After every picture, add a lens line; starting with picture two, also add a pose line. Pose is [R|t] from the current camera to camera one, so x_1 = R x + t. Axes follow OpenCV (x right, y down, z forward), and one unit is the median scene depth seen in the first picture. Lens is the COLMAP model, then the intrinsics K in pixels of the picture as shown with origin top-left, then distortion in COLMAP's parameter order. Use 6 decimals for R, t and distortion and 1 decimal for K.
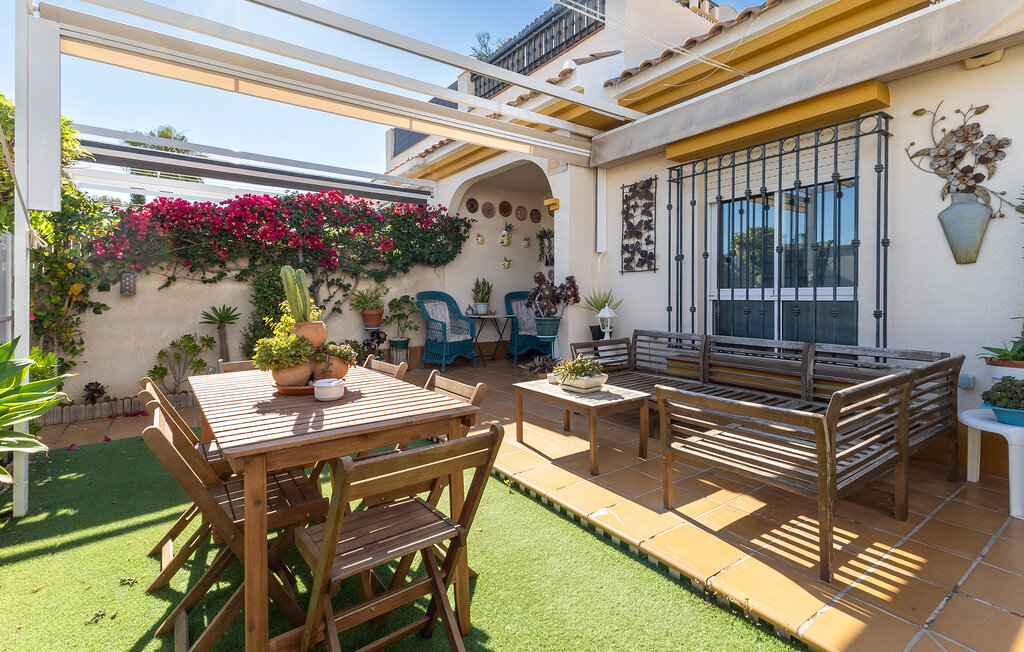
lens RADIAL K [[473.6, 0, 511.5], [0, 473.6, 321.1], [0, 0, 1]] dist [0.031029, -0.000500]
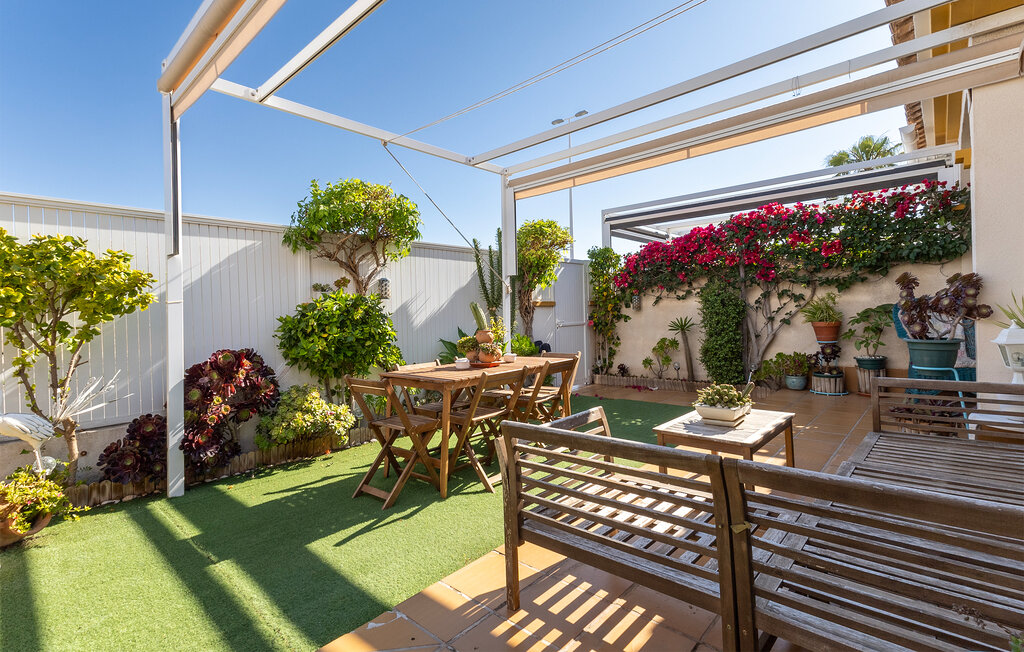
lens RADIAL K [[473.6, 0, 511.5], [0, 473.6, 321.1], [0, 0, 1]] dist [0.031029, -0.000500]
pose [[0.207094, 0.014110, -0.978219, 0.544090], [-0.029336, 0.999536, 0.008207, -0.017005], [0.977881, 0.026997, 0.207412, 0.267916]]
